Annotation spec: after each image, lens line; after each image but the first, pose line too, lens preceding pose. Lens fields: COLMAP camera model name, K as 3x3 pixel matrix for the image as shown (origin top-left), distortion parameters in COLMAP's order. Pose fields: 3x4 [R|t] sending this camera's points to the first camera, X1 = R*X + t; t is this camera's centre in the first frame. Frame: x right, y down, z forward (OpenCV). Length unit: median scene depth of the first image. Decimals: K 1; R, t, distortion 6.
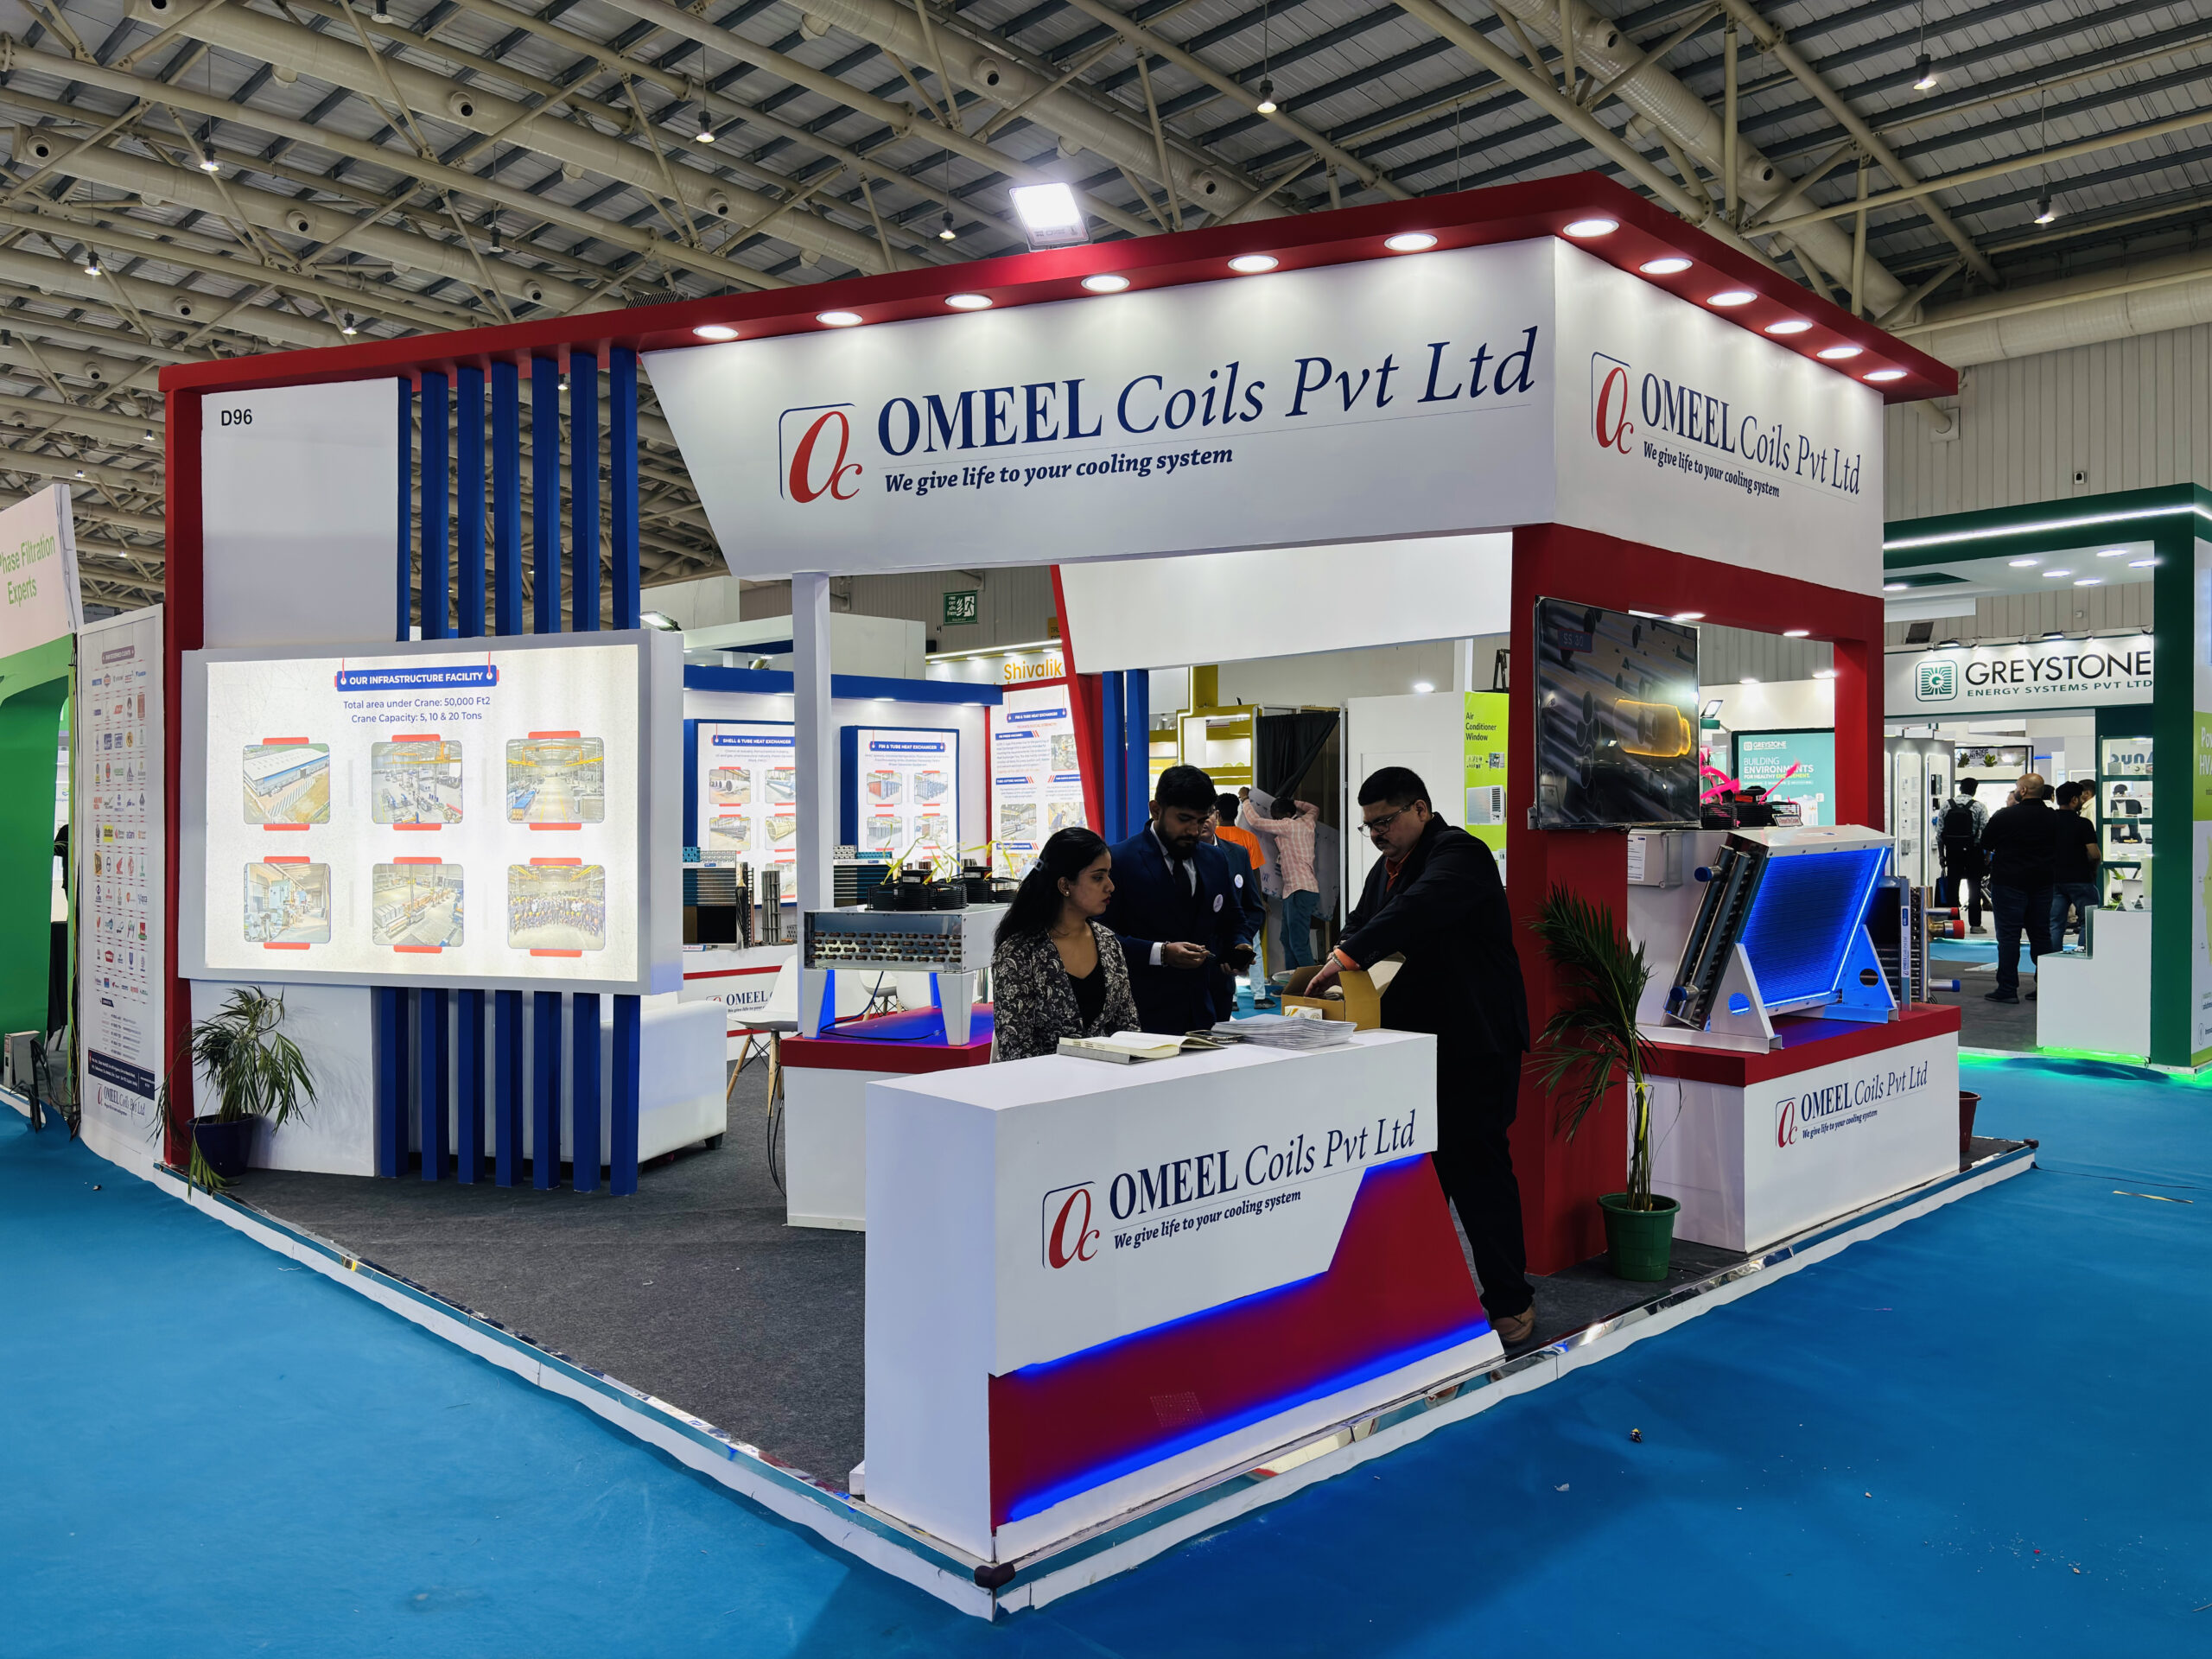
lens RADIAL K [[1656.0, 0, 1109.1], [0, 1656.0, 822.2], [0, 0, 1]] dist [0.033148, -0.029820]
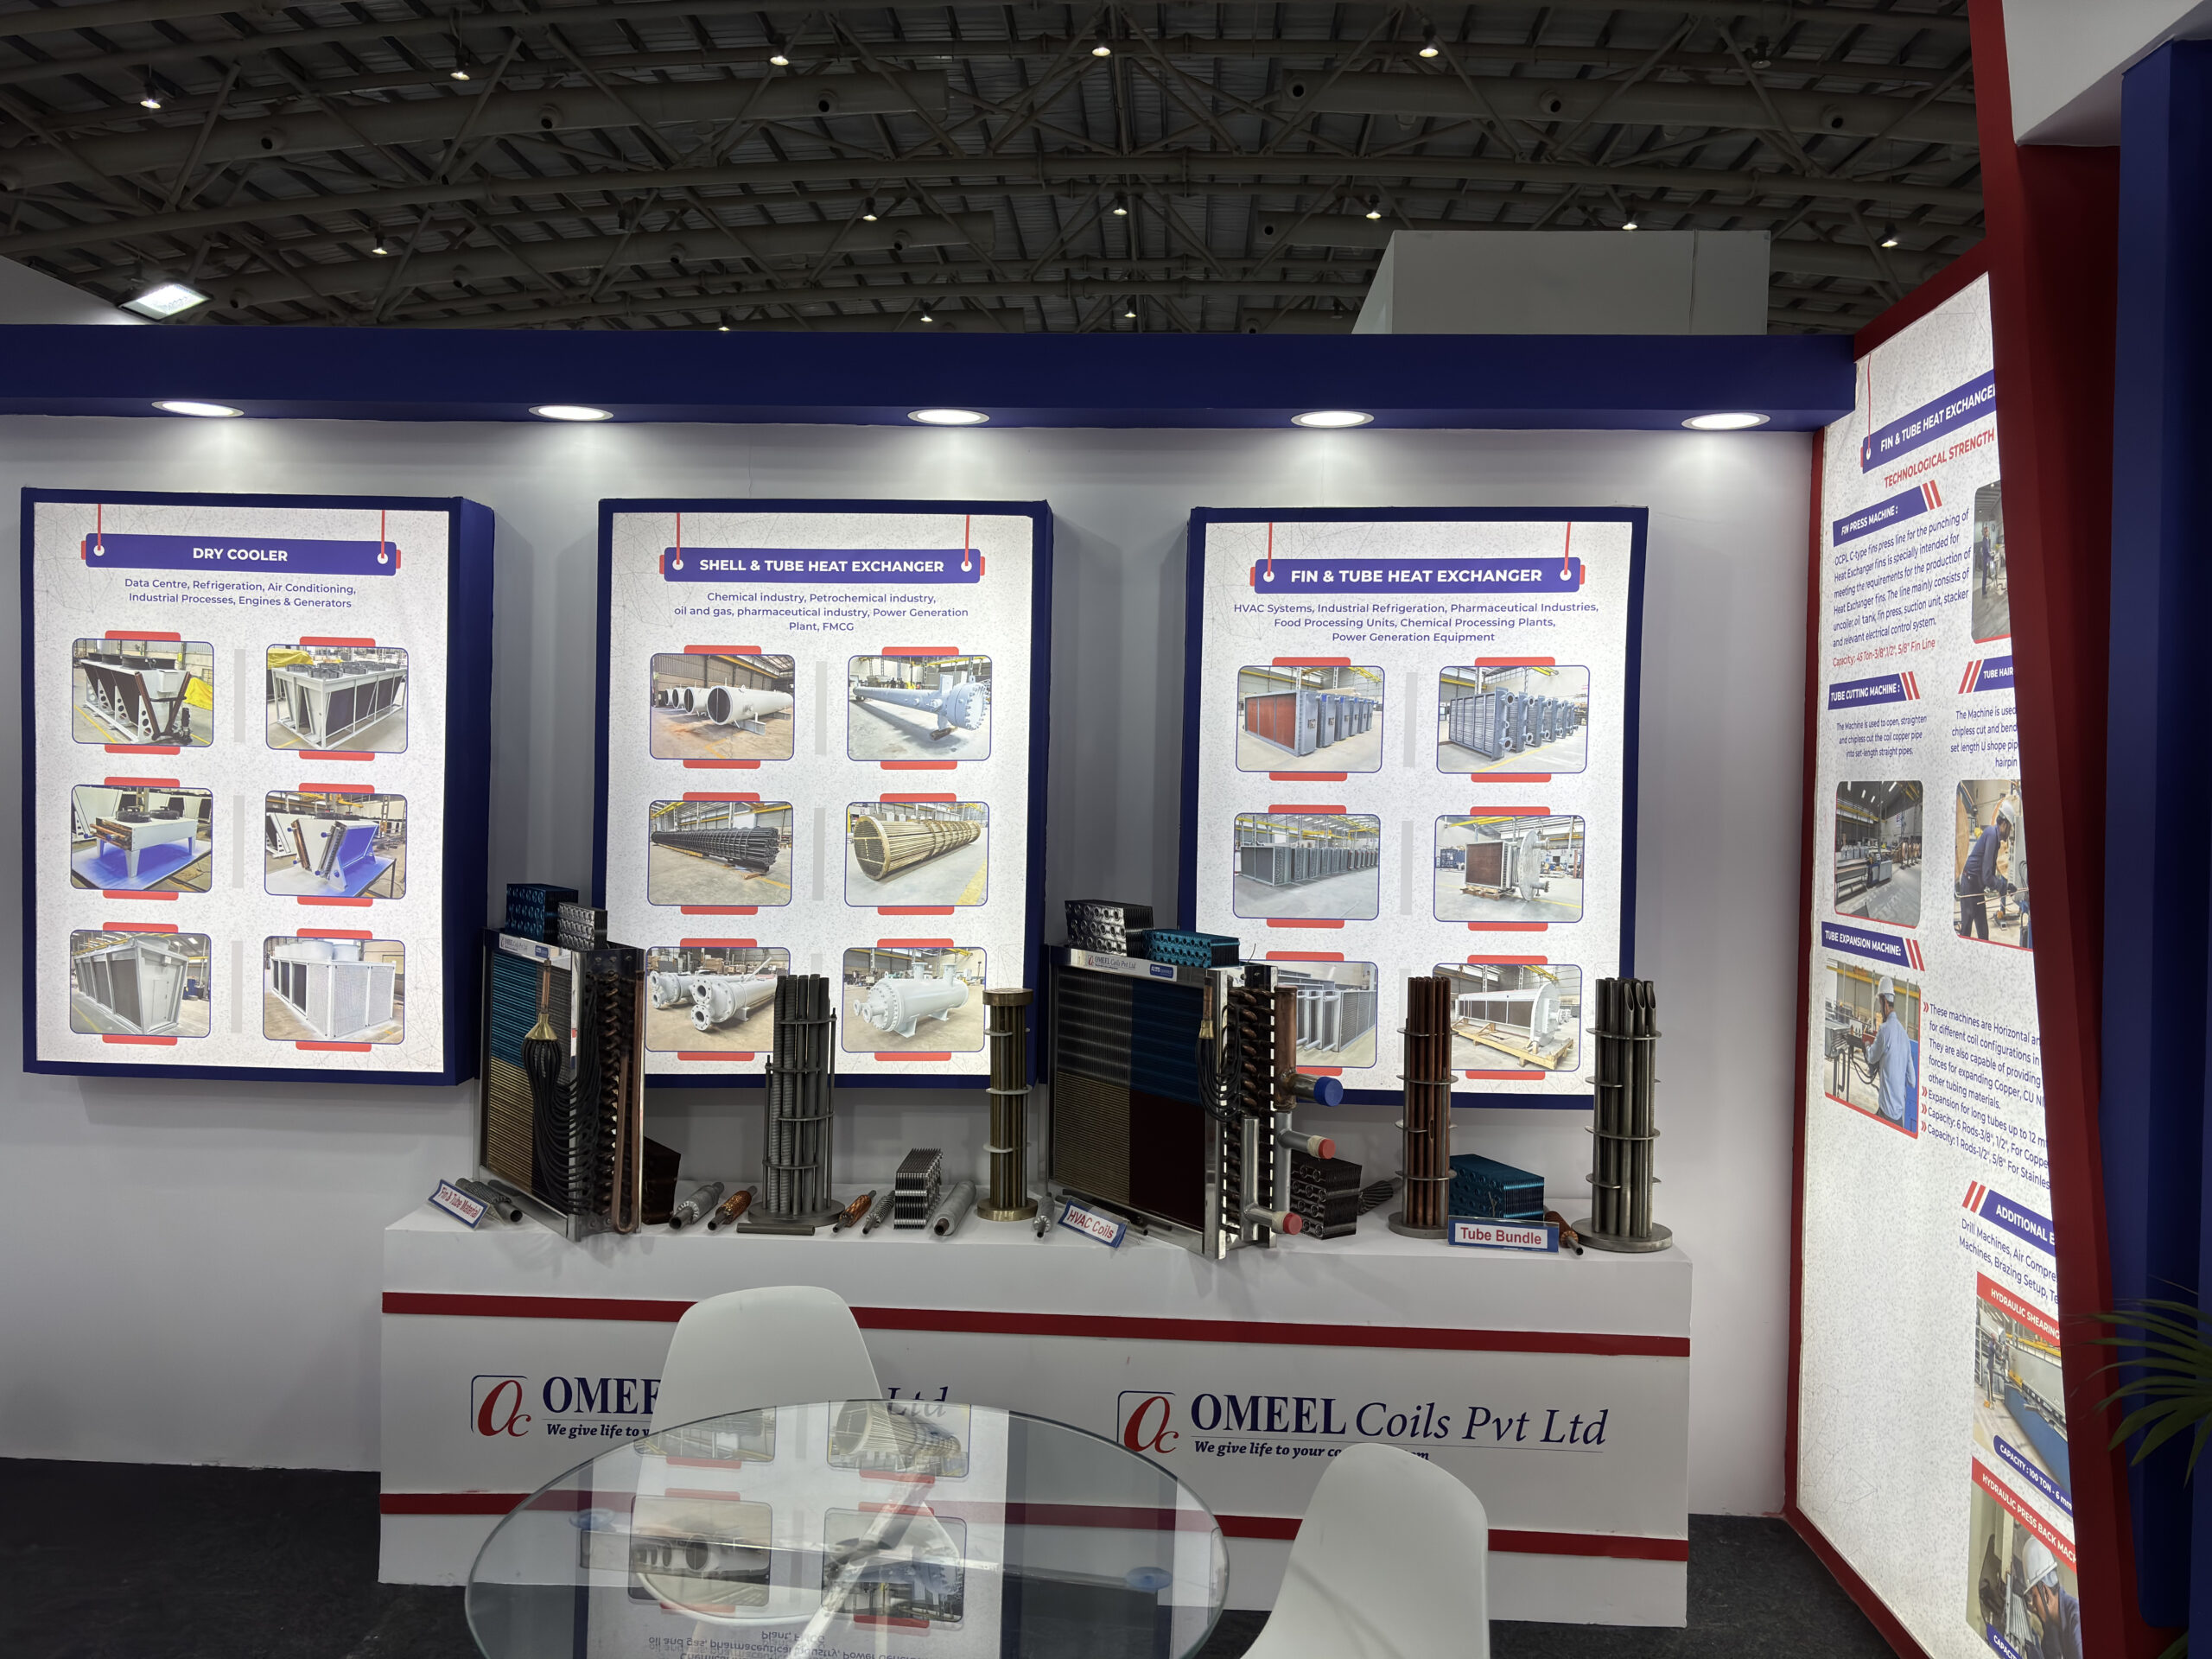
lens RADIAL K [[1656.0, 0, 1106.5], [0, 1656.0, 808.7], [0, 0, 1]] dist [0.033148, -0.029820]
pose [[0.671974, 0.044015, -0.739265, 0.059512], [-0.024200, 0.999004, 0.037482, -0.014543], [0.740179, -0.007297, 0.672370, 0.779767]]
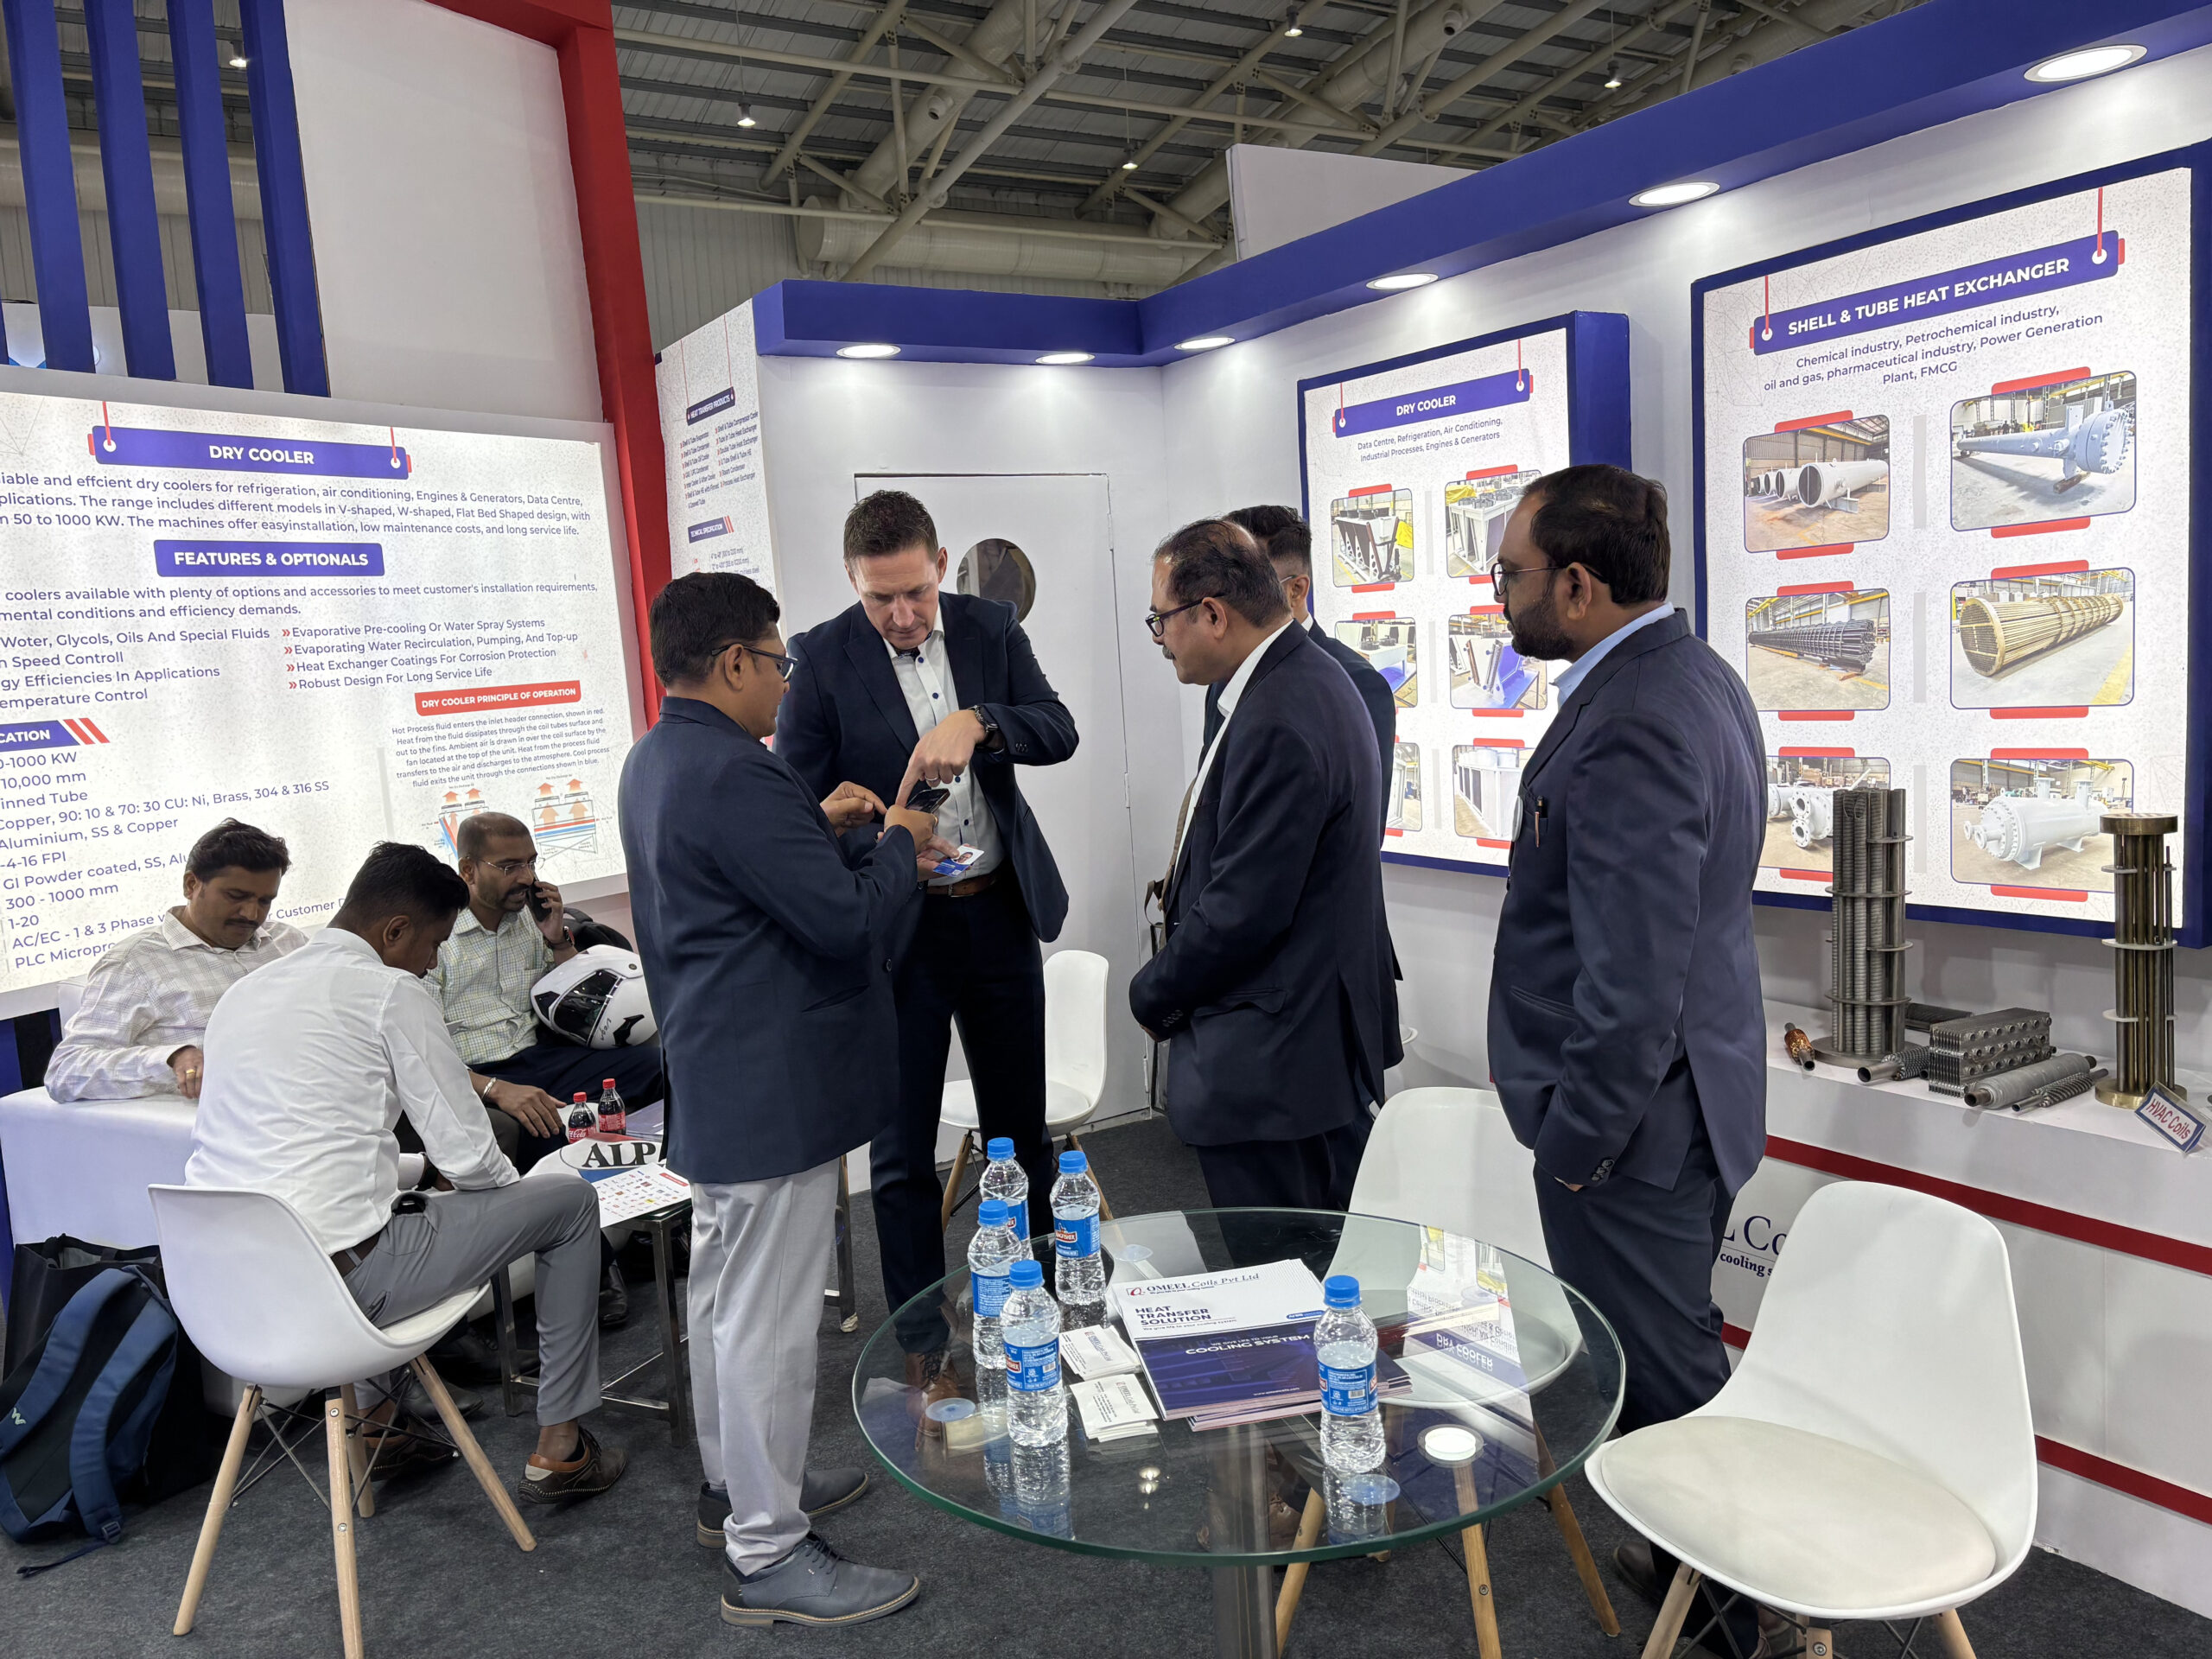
lens RADIAL K [[1656.0, 0, 1110.0], [0, 1656.0, 837.0], [0, 0, 1]] dist [0.033148, -0.029820]
pose [[-0.233631, 0.134062, -0.963039, 0.082624], [0.059178, 0.990574, 0.123539, -0.003827], [0.970523, -0.028129, -0.239362, 0.884081]]
